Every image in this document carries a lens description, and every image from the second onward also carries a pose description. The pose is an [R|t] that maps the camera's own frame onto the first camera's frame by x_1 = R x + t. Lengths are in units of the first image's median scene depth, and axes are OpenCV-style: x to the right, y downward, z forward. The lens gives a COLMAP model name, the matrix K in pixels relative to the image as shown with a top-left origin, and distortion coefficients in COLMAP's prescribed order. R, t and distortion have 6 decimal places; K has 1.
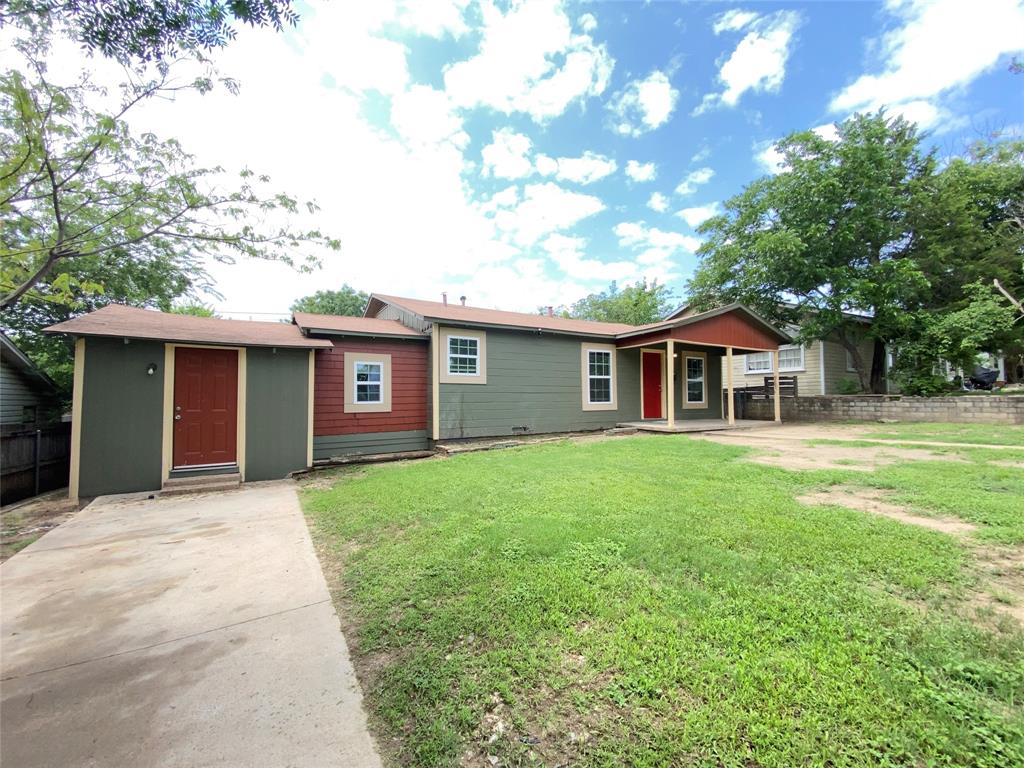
lens RADIAL K [[425.6, 0, 512.0], [0, 425.6, 384.0], [0, 0, 1]] dist [0.045225, -0.030012]
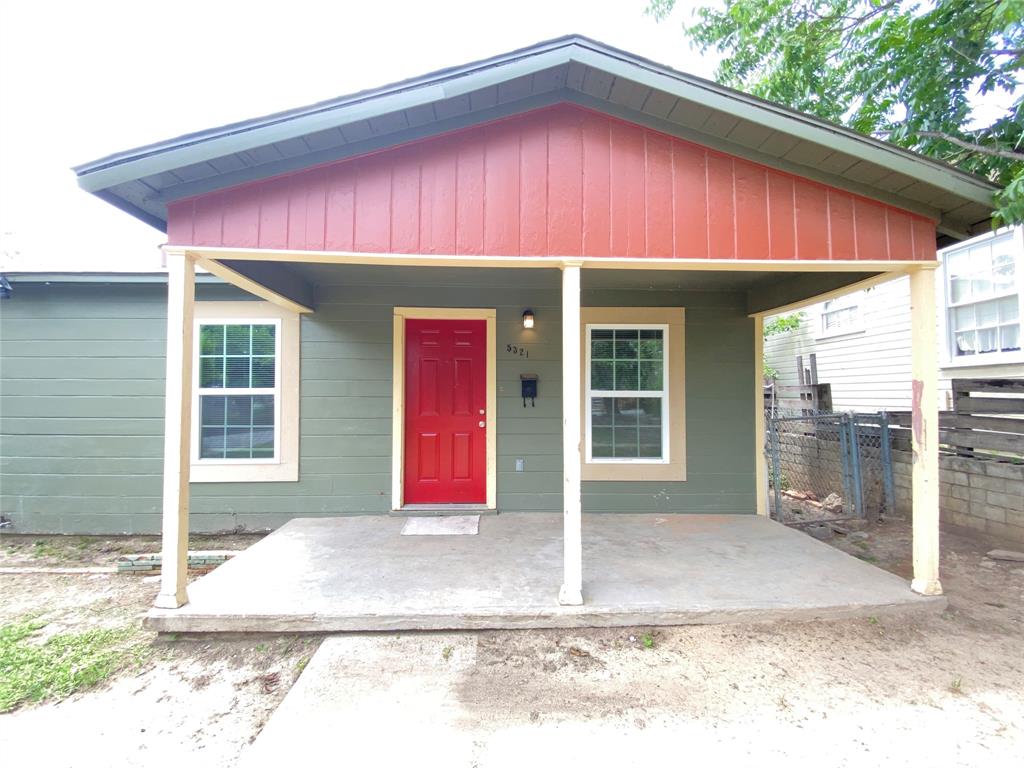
lens RADIAL K [[414.2, 0, 508.4], [0, 414.2, 385.7], [0, 0, 1]] dist [0.030428, -0.026834]
pose [[0.875760, -0.000855, -0.482747, 0.656441], [0.010520, 0.999795, 0.017314, -0.028523], [0.482633, -0.020241, 0.875589, 0.884137]]
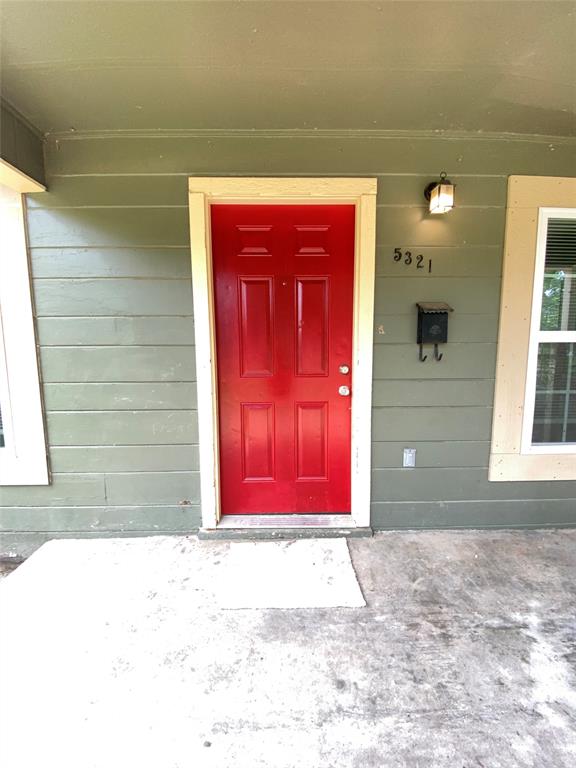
lens RADIAL K [[310.6, 0, 288.0], [0, 310.6, 384.0], [0, 0, 1]] dist [0.030428, -0.026834]
pose [[0.862025, 0.058245, -0.503509, 0.492621], [0.020489, 0.988560, 0.149432, -0.014792], [0.506452, -0.139131, 0.850969, 1.062699]]
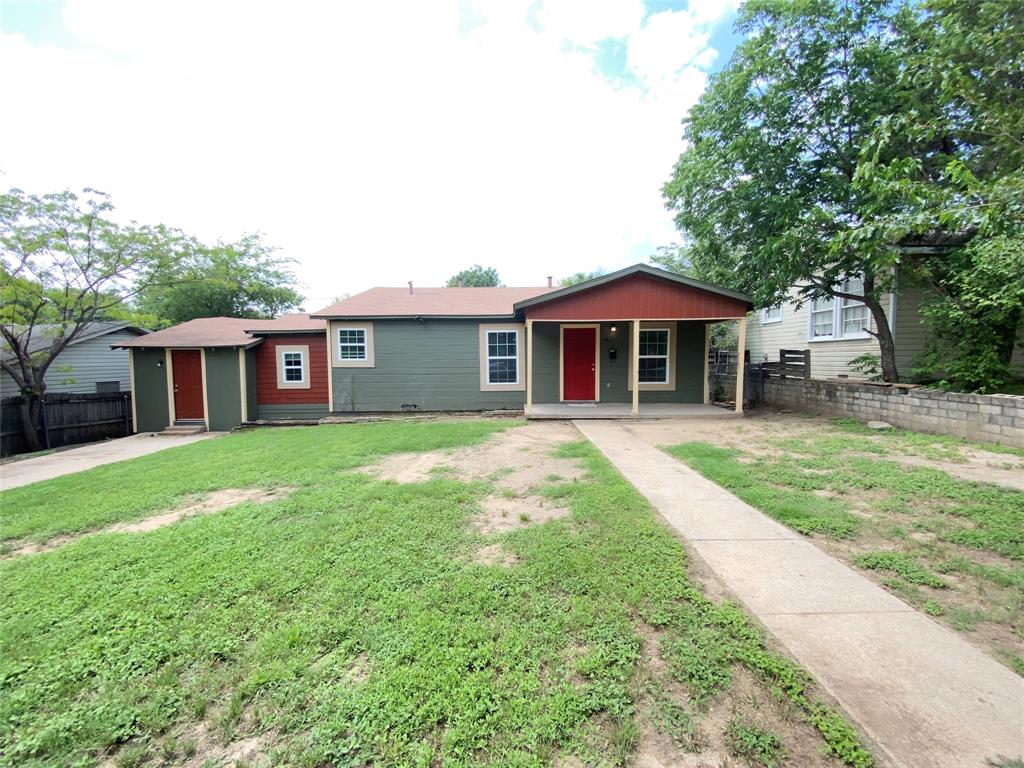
lens RADIAL K [[414.2, 0, 508.4], [0, 414.2, 385.7], [0, 0, 1]] dist [0.030428, -0.026834]
pose [[0.848633, 0.035992, -0.527756, 0.810537], [0.022467, 0.994330, 0.103939, -0.056743], [0.528505, -0.100063, 0.843012, 0.208837]]
